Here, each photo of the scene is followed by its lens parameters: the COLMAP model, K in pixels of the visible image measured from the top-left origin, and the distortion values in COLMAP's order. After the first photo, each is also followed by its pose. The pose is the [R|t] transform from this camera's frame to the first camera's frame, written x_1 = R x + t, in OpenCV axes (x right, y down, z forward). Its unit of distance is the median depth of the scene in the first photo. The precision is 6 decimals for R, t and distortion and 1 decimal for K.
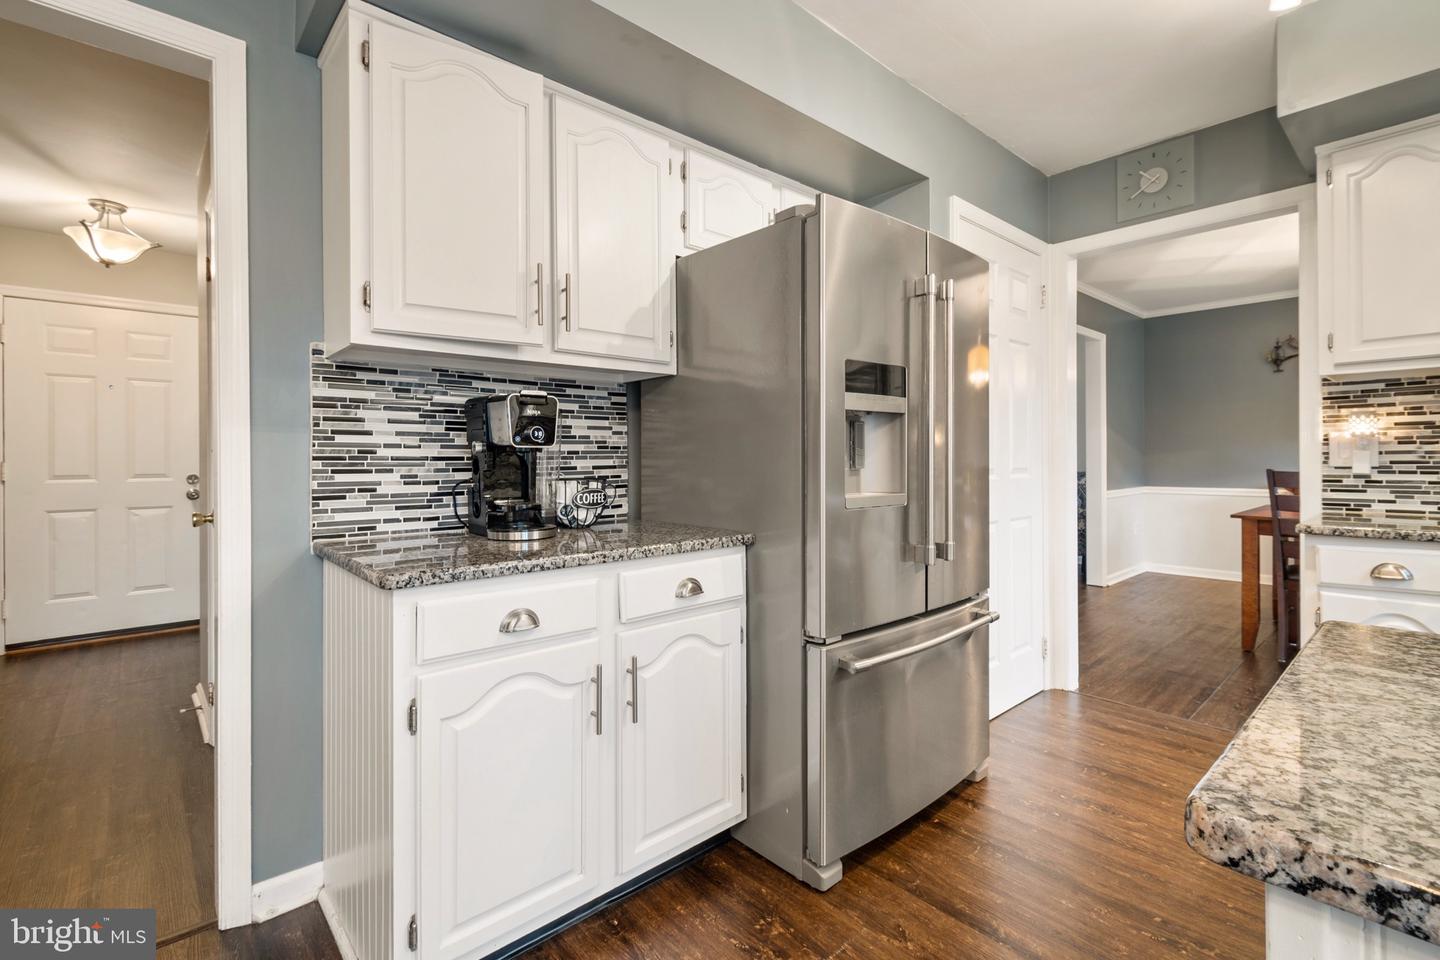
lens RADIAL K [[649.5, 0, 724.1], [0, 649.5, 456.7], [0, 0, 1]] dist [0.000875, -0.000245]
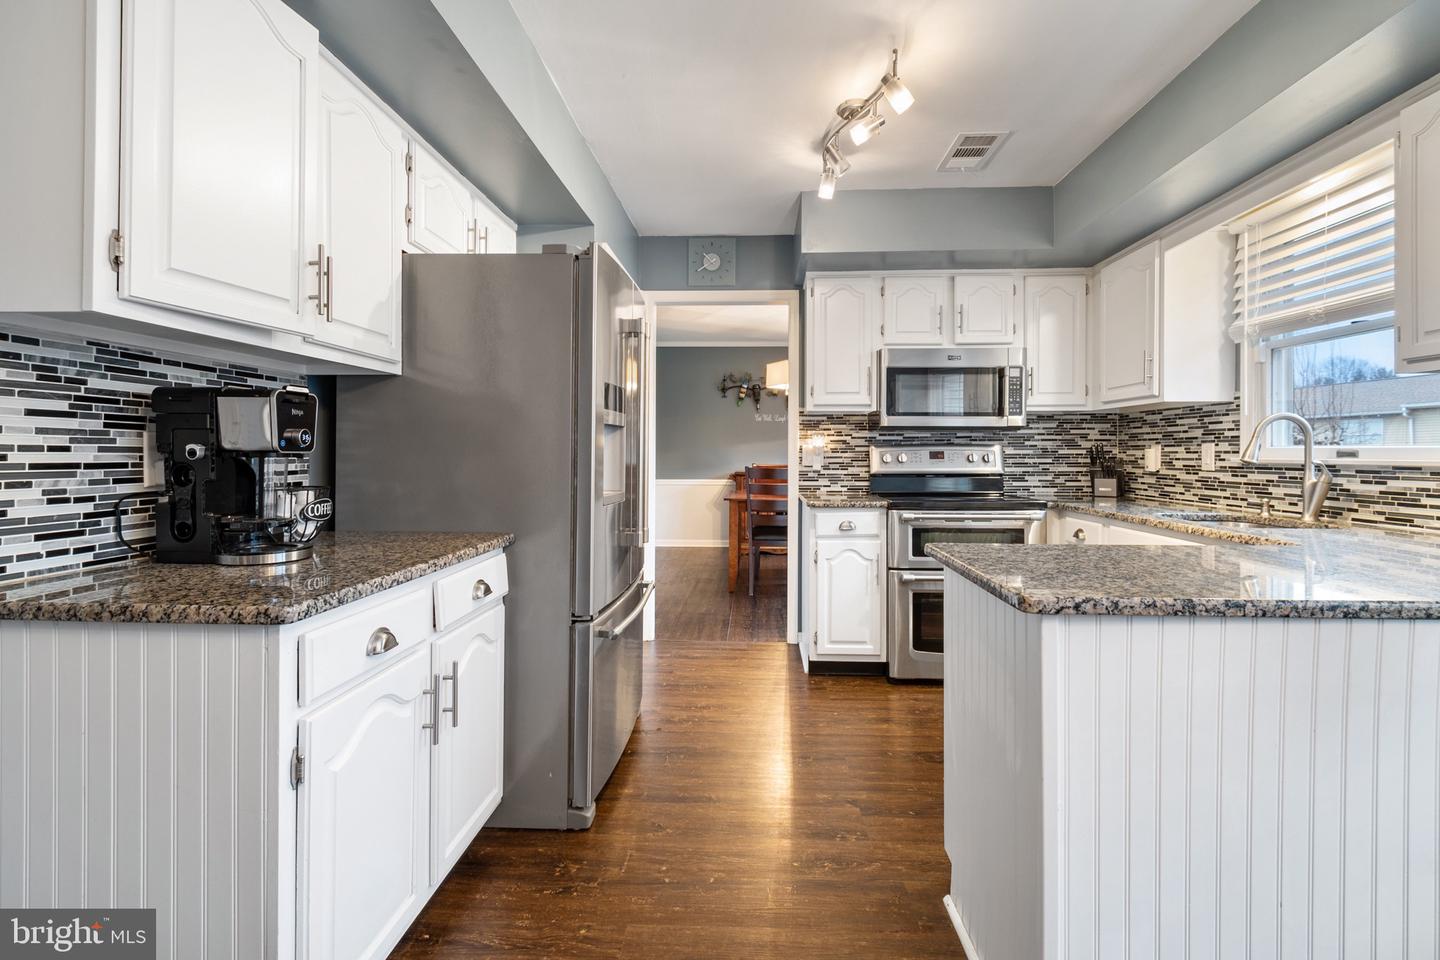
lens RADIAL K [[649.5, 0, 724.1], [0, 649.5, 456.7], [0, 0, 1]] dist [0.000875, -0.000245]
pose [[0.702986, 0.002651, 0.711199, -0.461533], [-0.007072, 0.999970, 0.003263, -0.014533], [-0.711168, -0.007323, 0.702983, -0.007985]]
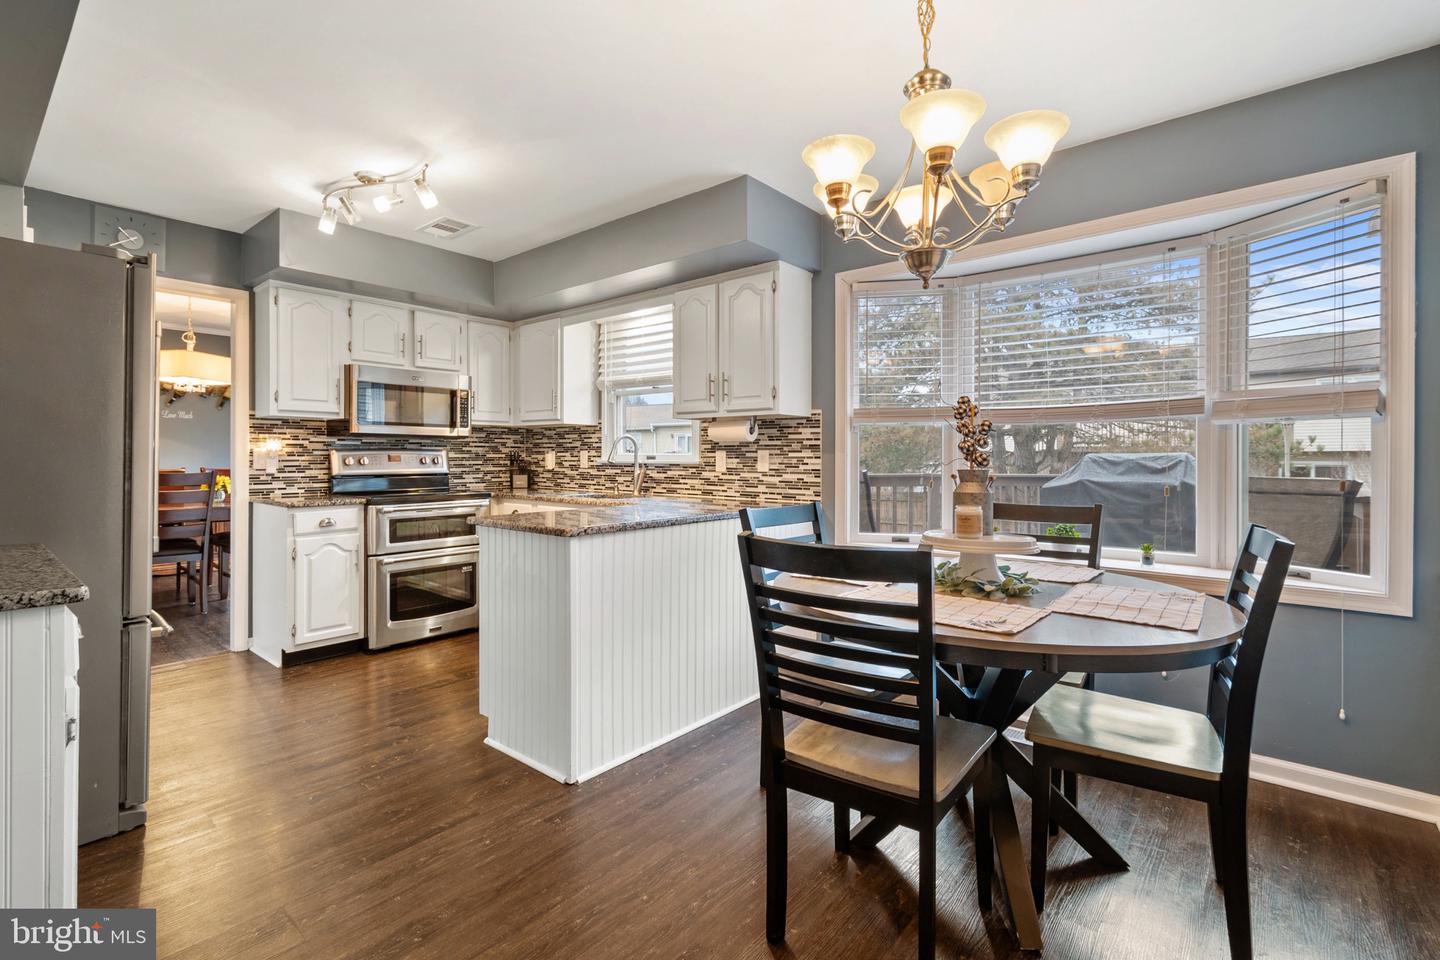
lens RADIAL K [[649.5, 0, 724.1], [0, 649.5, 456.7], [0, 0, 1]] dist [0.000875, -0.000245]
pose [[-0.142006, 0.005557, 0.989850, -1.056108], [-0.004621, 0.999970, -0.006276, -0.014182], [-0.989855, -0.005465, -0.141976, 0.086968]]
